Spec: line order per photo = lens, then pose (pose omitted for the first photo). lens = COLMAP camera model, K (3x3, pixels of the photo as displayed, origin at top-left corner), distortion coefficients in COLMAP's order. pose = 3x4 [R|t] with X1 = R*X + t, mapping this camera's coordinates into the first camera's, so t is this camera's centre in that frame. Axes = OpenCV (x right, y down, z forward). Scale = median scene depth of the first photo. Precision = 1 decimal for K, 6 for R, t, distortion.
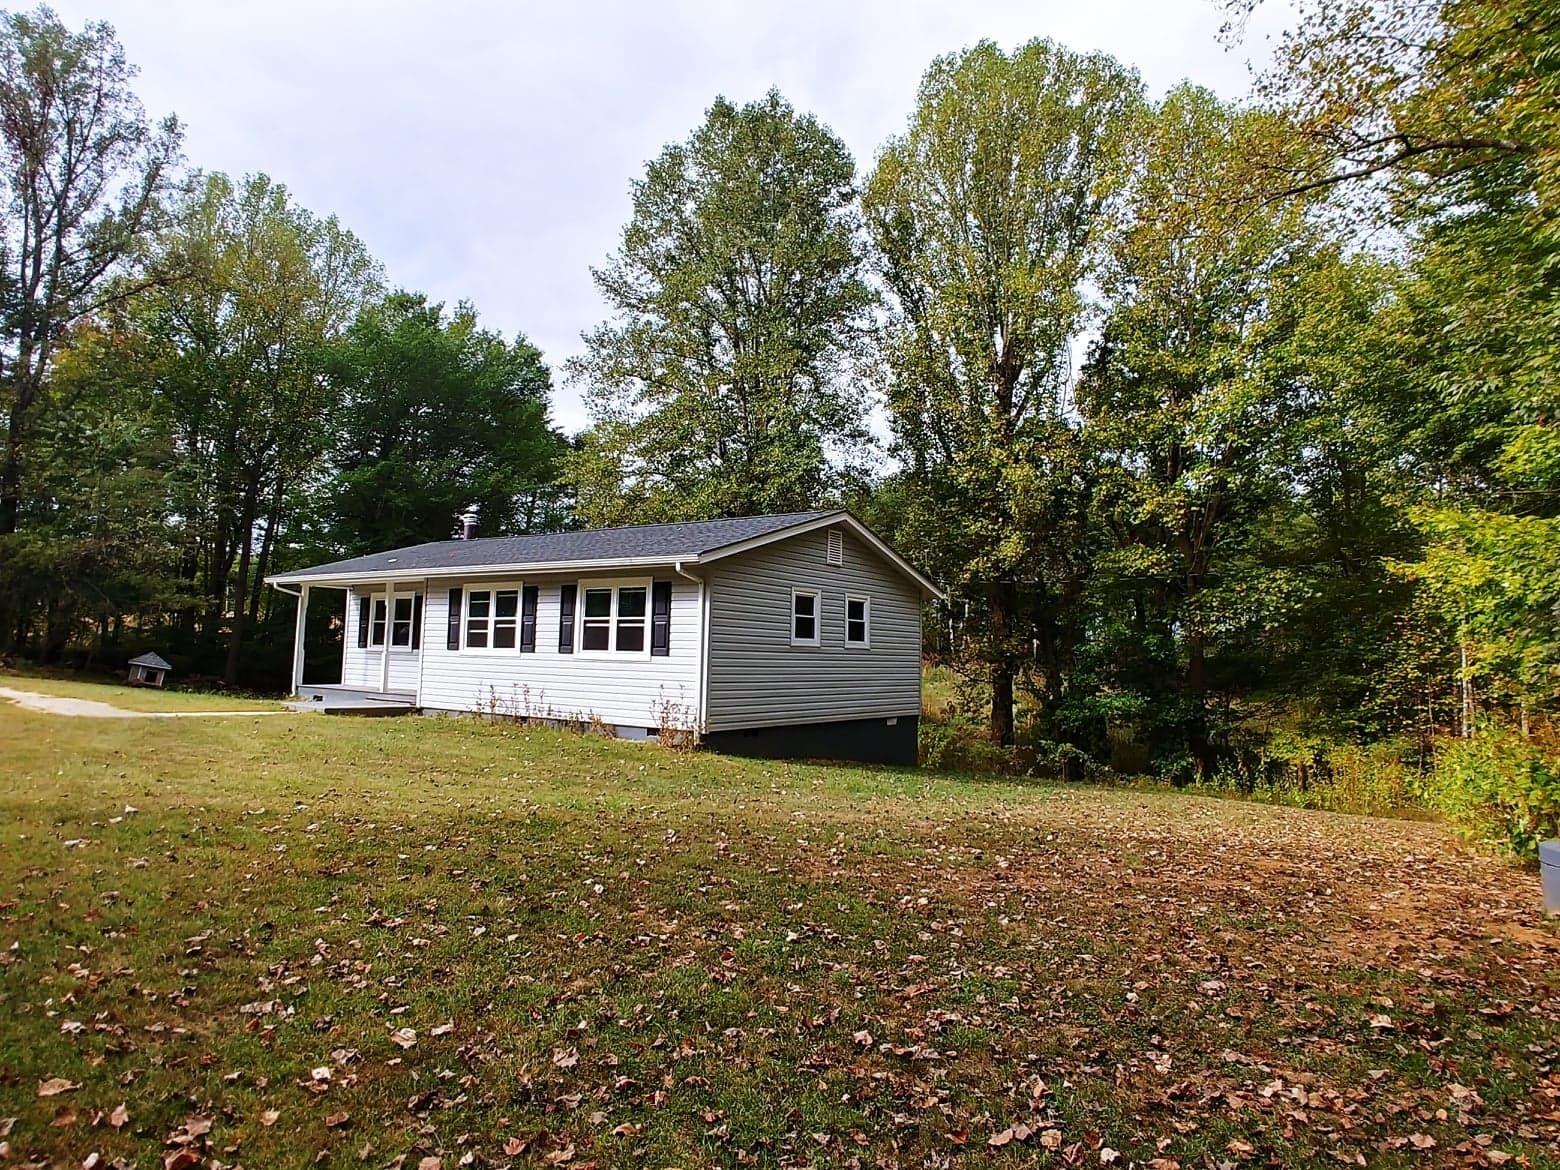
lens RADIAL K [[816.8, 0, 780.0], [0, 816.8, 585.0], [0, 0, 1]] dist [0.001703, 0.000239]
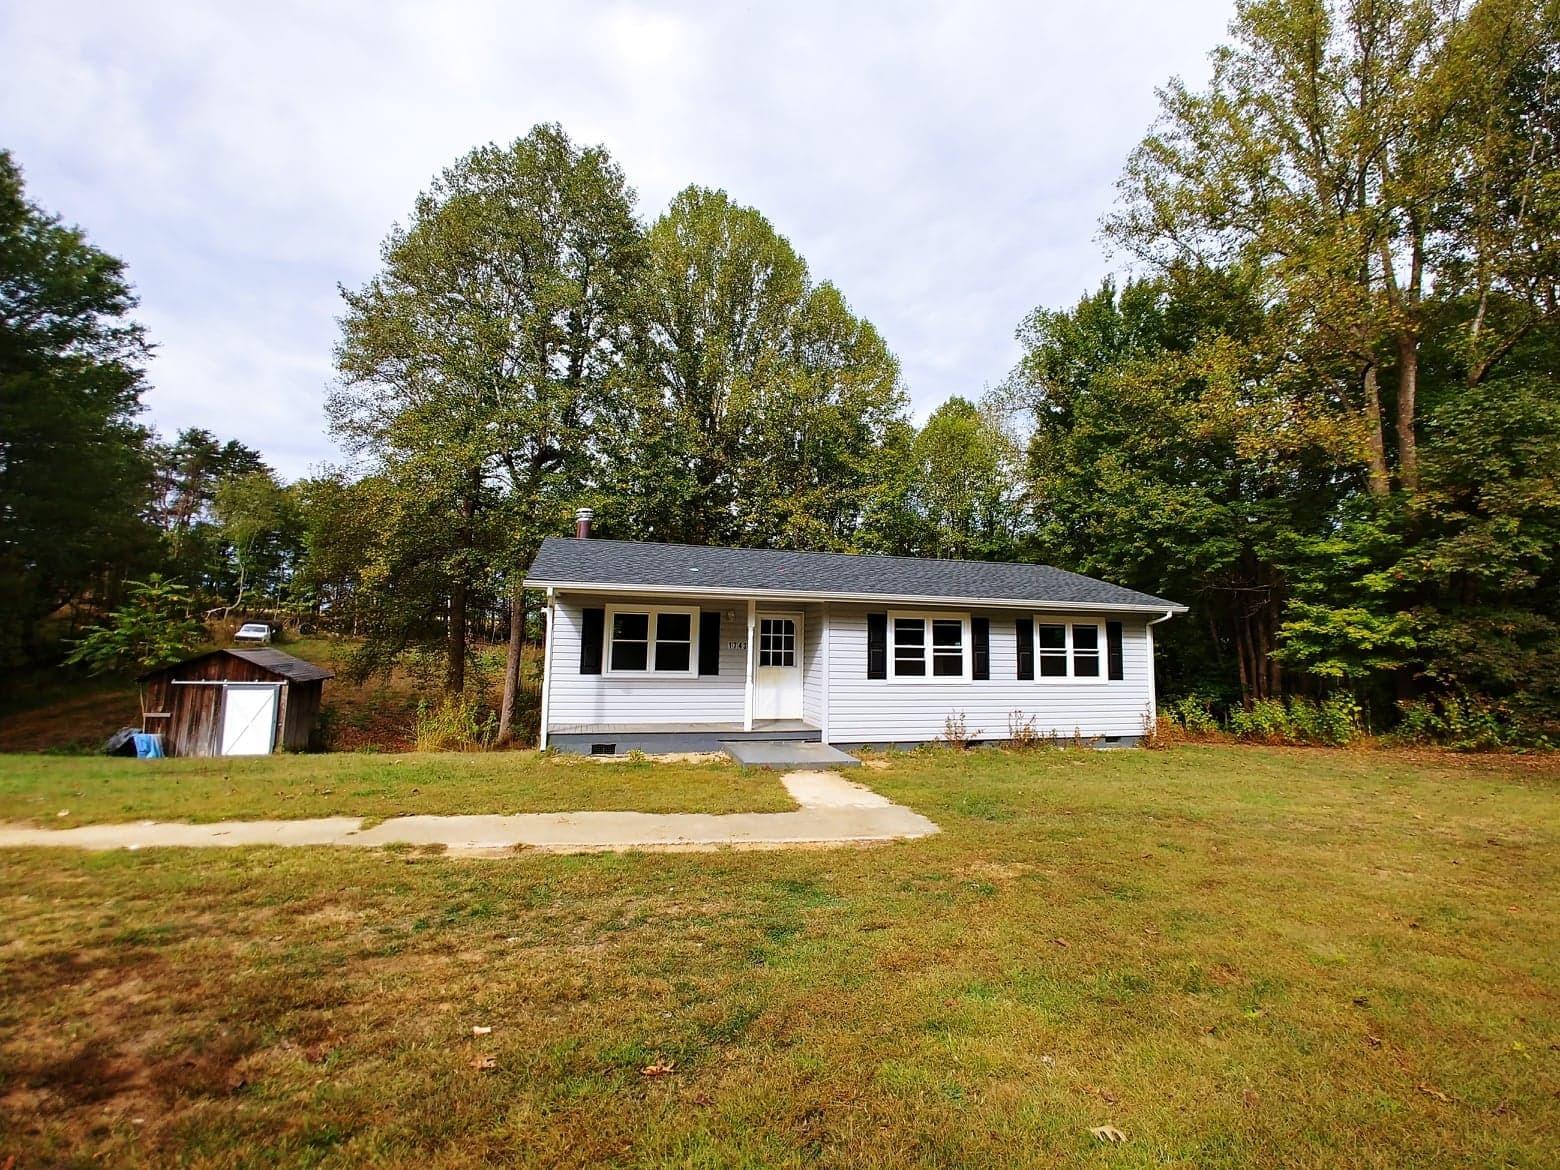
lens RADIAL K [[676.8, 0, 773.0], [0, 676.8, 564.9], [0, 0, 1]] dist [-0.037446, 0.008769]
pose [[0.706244, 0.091284, 0.702059, -1.078076], [-0.055542, 0.995740, -0.073596, 0.012184], [-0.705787, 0.012983, 0.708305, 0.535623]]
